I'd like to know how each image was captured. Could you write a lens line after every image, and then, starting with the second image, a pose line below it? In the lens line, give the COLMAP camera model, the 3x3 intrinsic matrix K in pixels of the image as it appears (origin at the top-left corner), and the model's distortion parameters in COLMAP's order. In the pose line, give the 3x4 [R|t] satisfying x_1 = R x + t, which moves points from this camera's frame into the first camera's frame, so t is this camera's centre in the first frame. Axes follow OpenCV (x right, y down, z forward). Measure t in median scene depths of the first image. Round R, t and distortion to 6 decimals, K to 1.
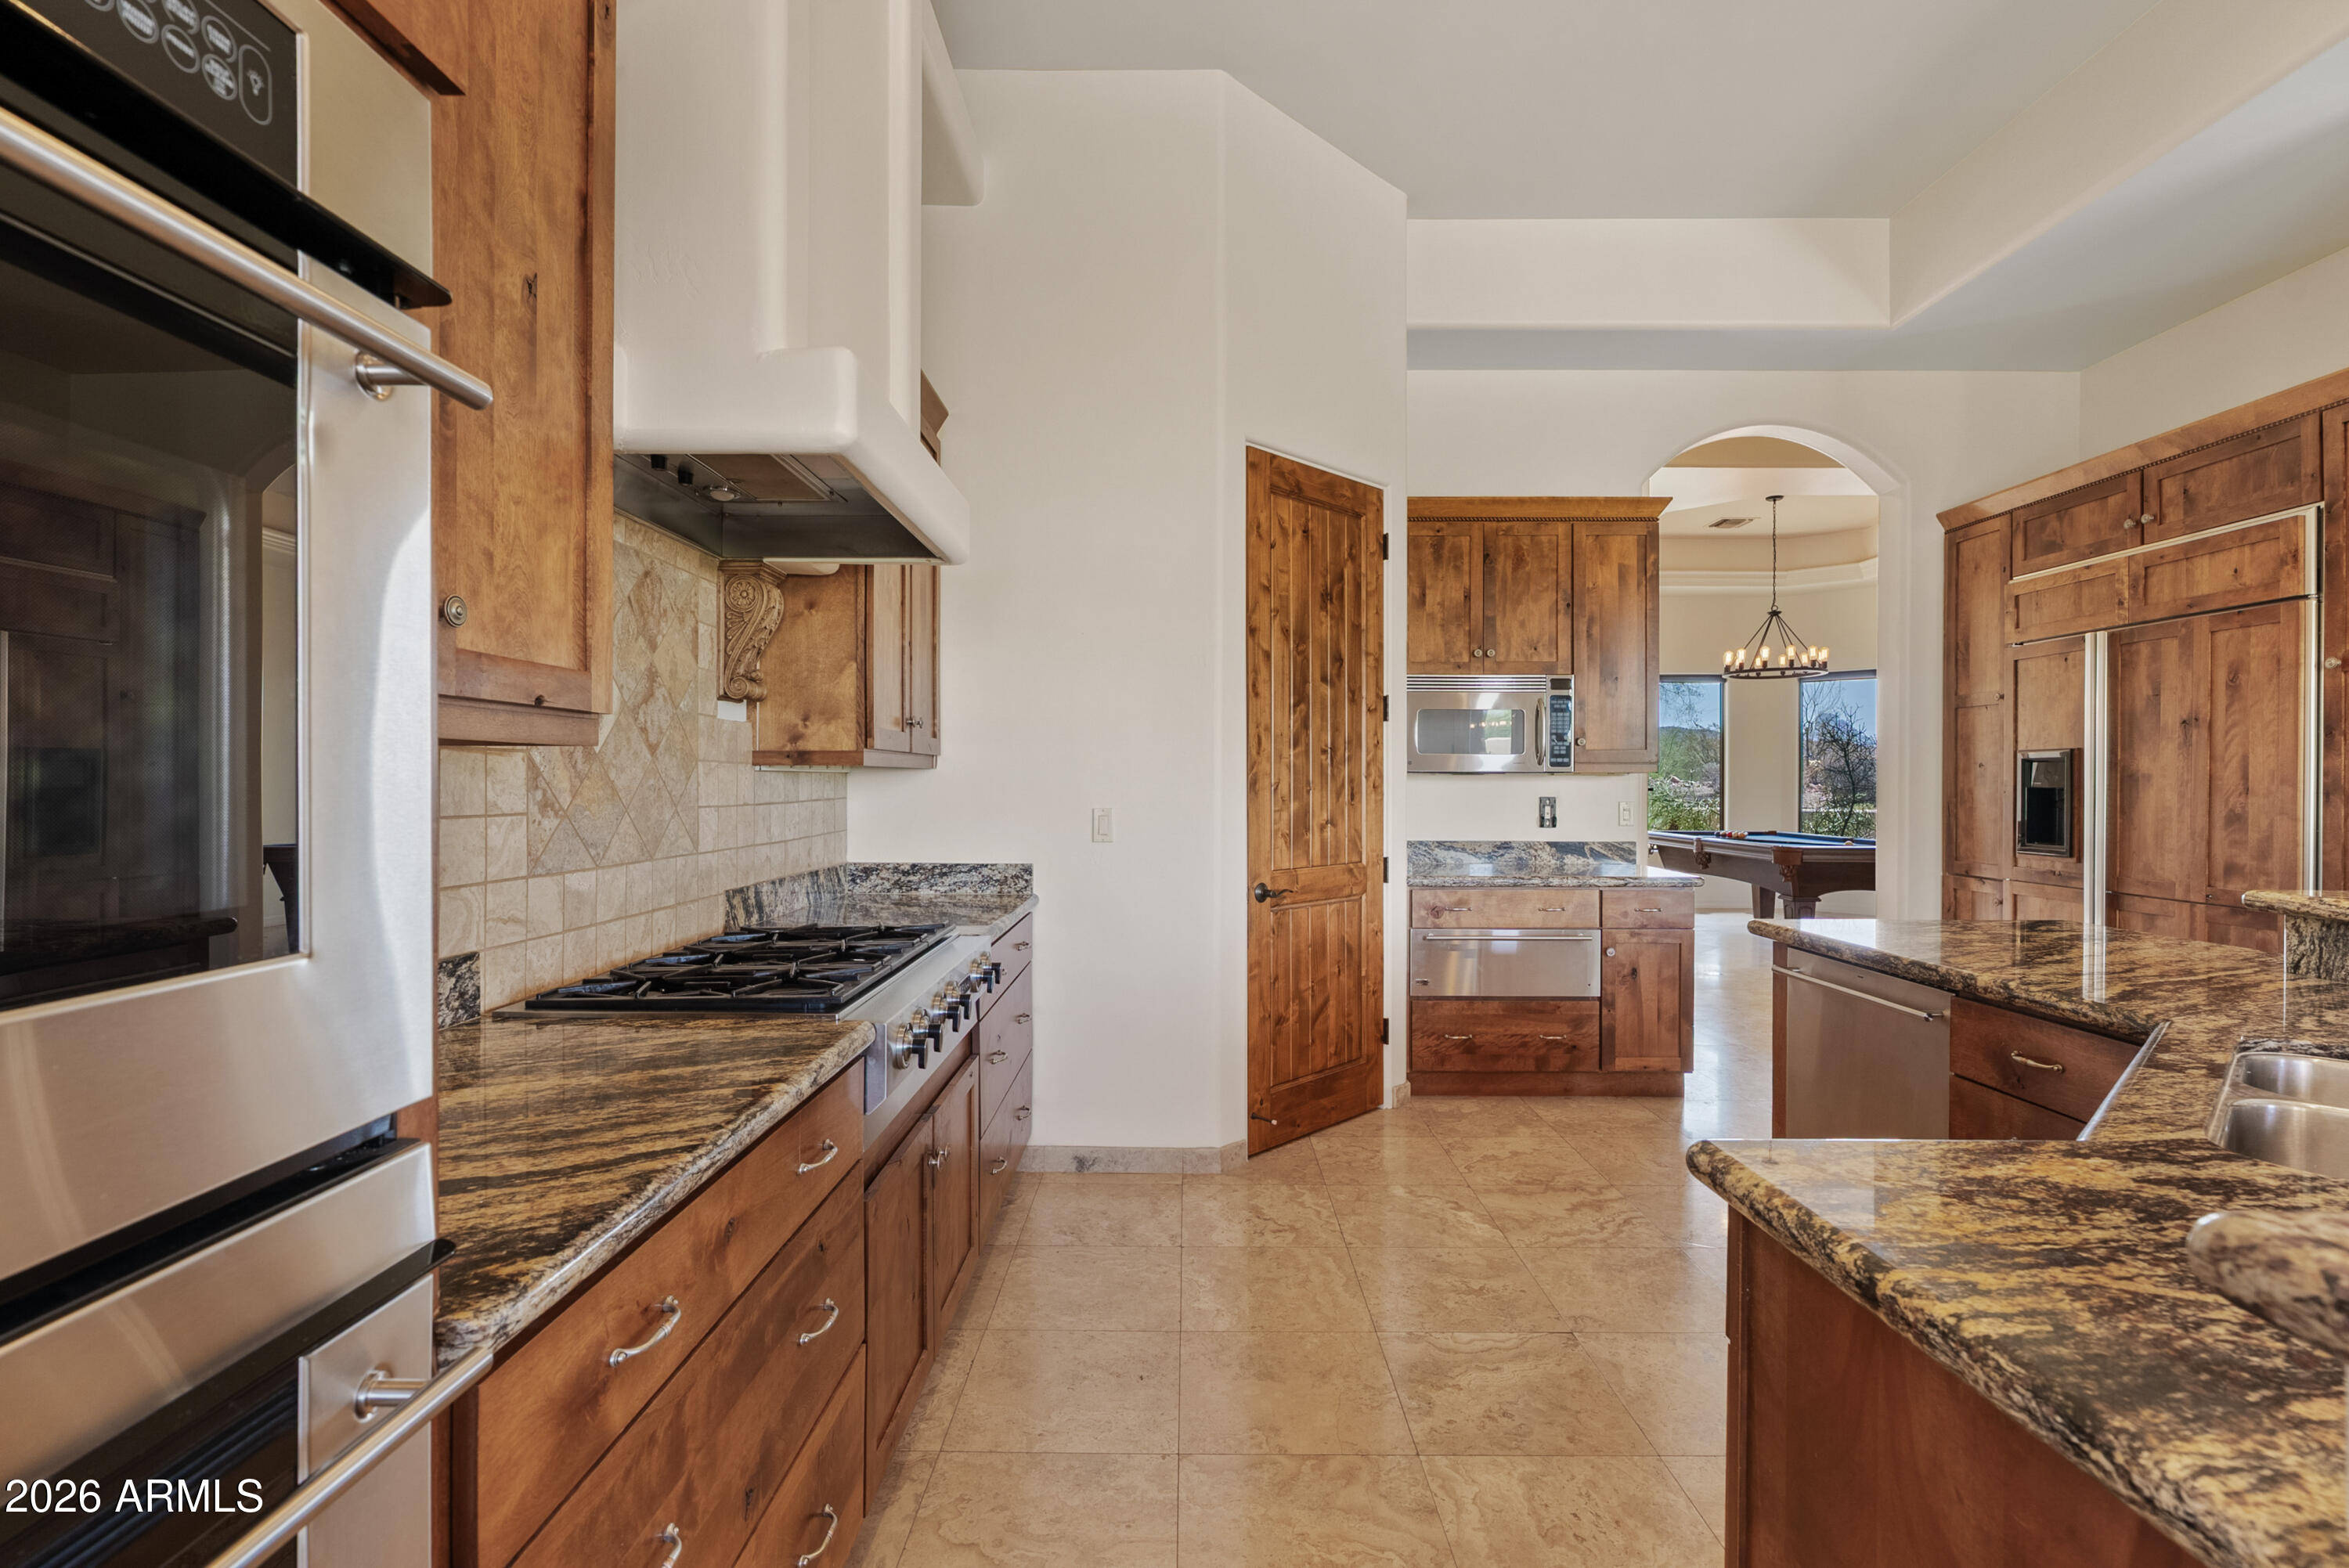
lens RADIAL K [[1061.3, 0, 1174.5], [0, 1061.3, 784.0], [0, 0, 1]] dist [-0.006818, 0.002646]
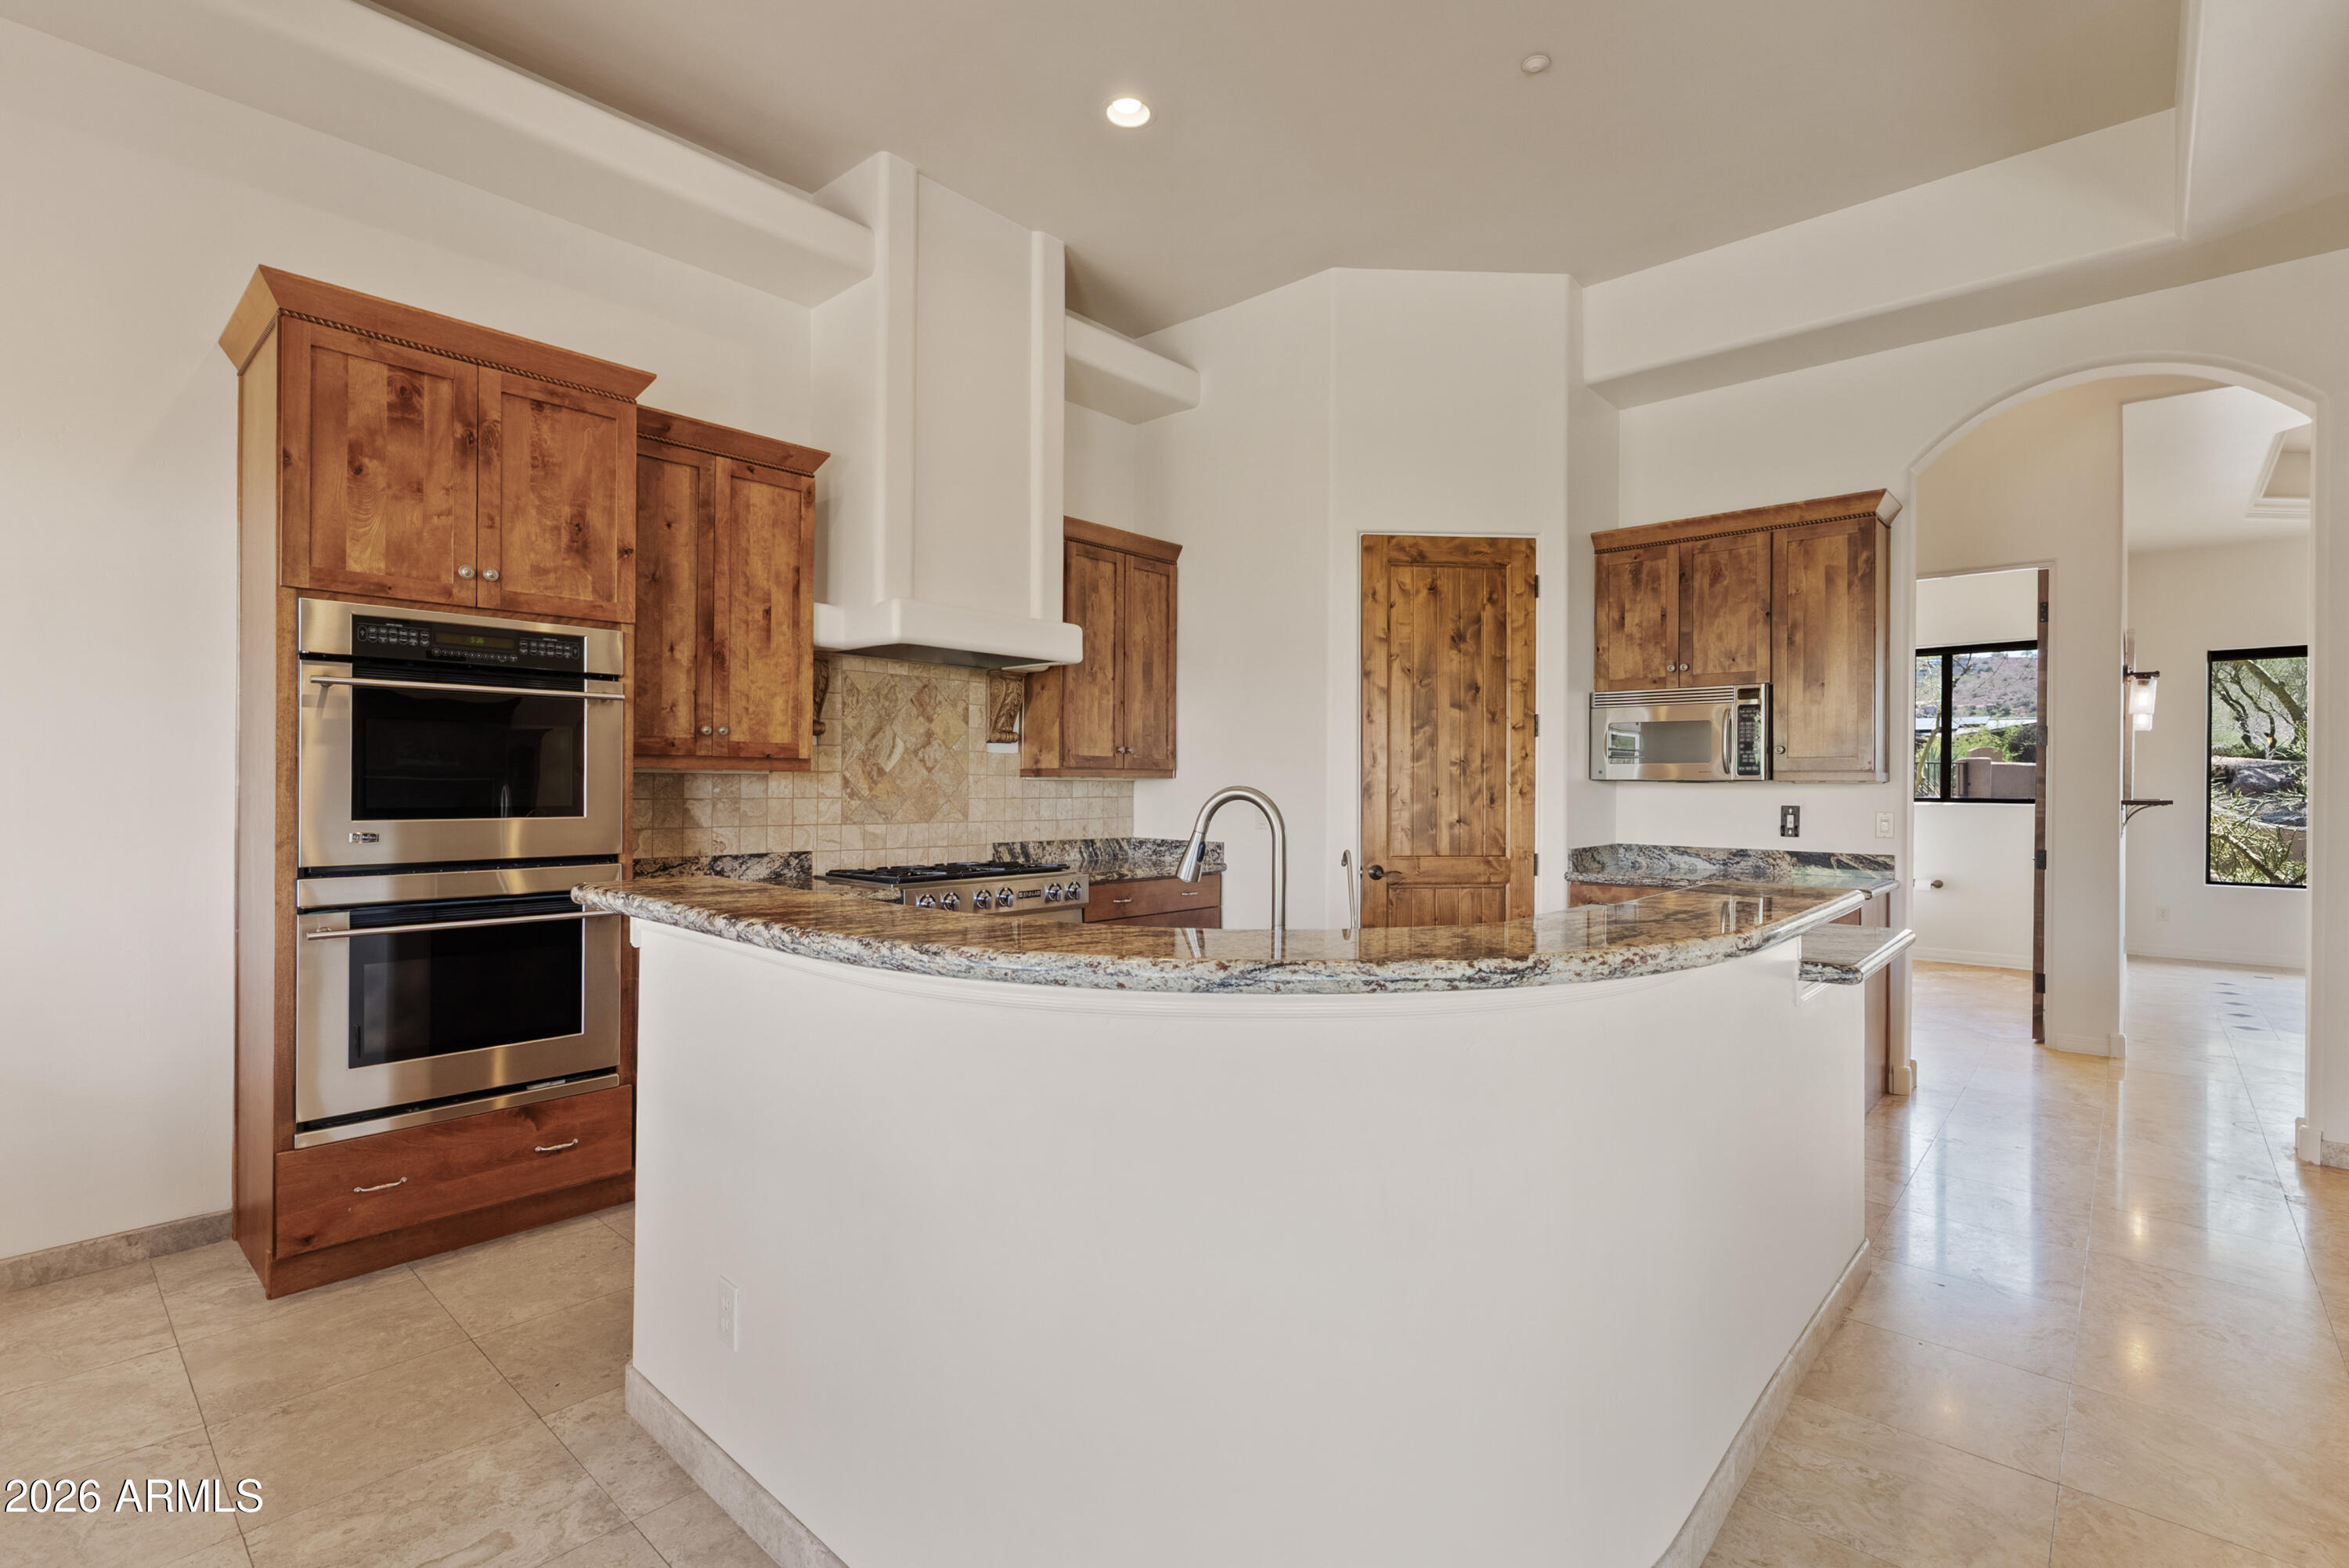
lens RADIAL K [[1075.7, 0, 1174.5], [0, 1075.7, 784.0], [0, 0, 1]] dist [-0.023696, 0.000336]
pose [[0.747106, 0.001574, -0.664703, 0.683760], [-0.007086, 0.999959, -0.005598, 0.002073], [0.664667, 0.008892, 0.747087, -0.139037]]
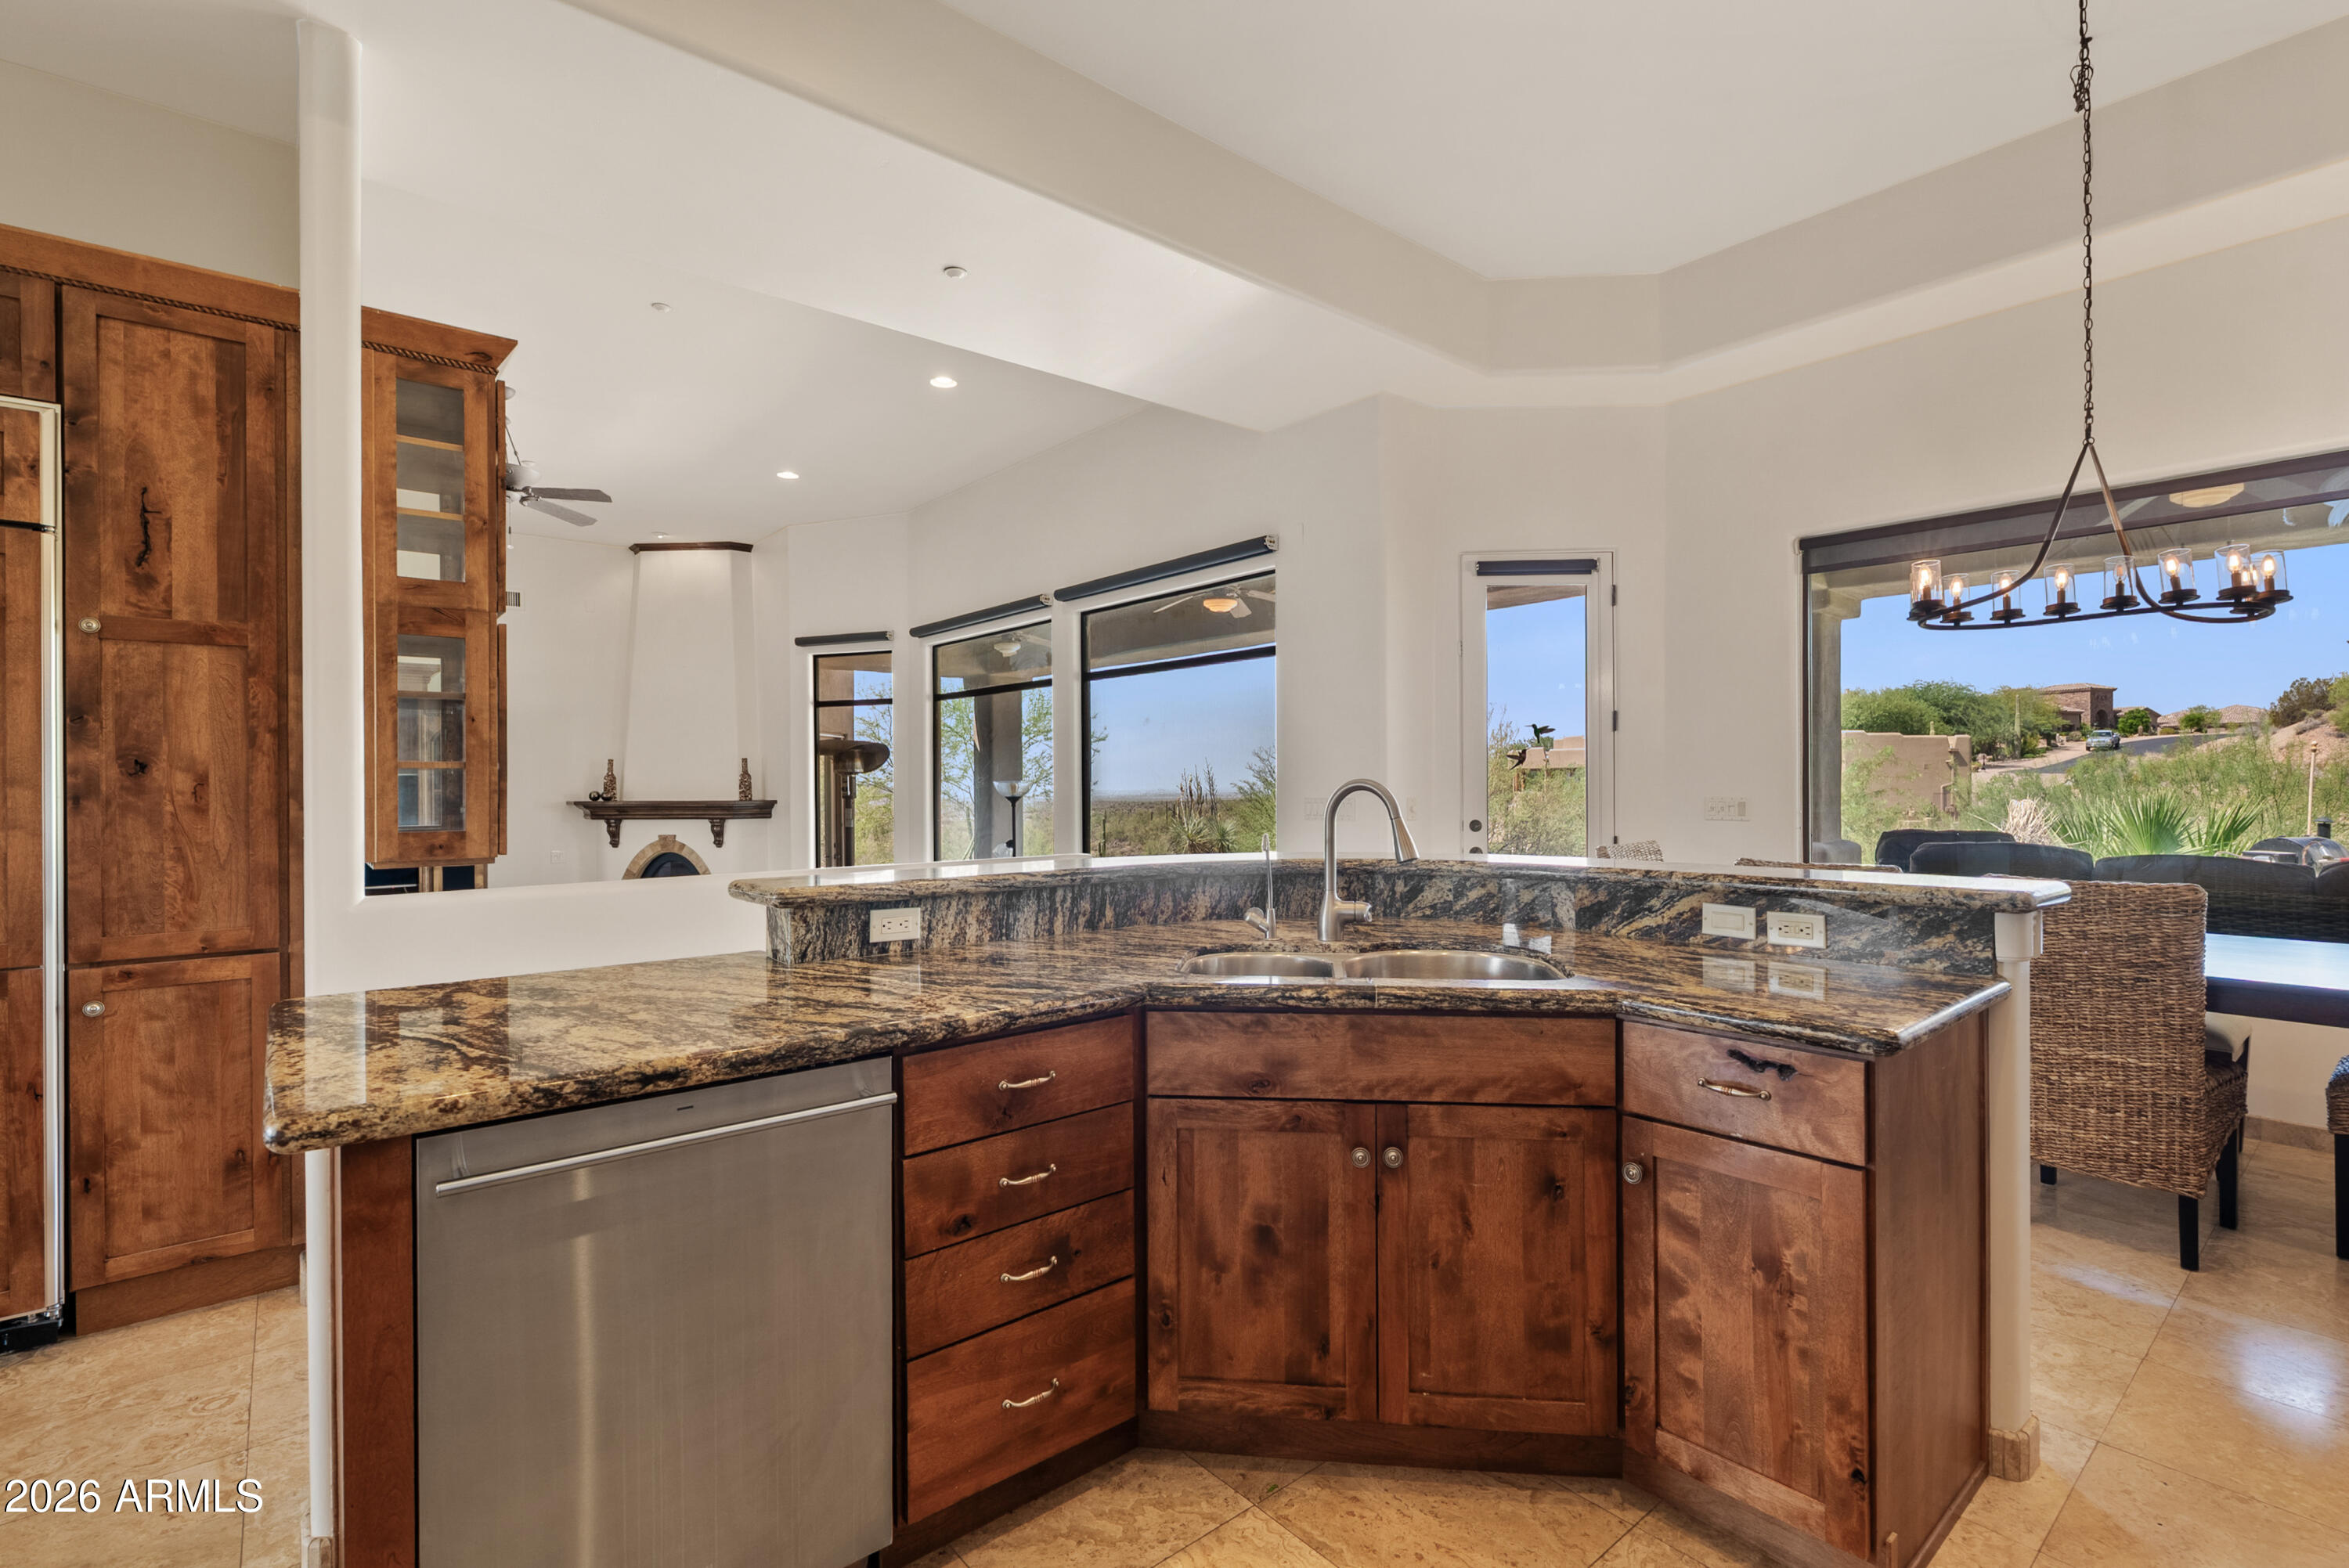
lens RADIAL K [[1060.7, 0, 1174.5], [0, 1060.7, 784.0], [0, 0, 1]] dist [-0.003593, -0.000107]
pose [[-0.640859, -0.000091, 0.767659, 0.041279], [0.009246, 0.999927, 0.007837, -0.001043], [-0.767603, 0.012121, -0.640811, 2.022883]]
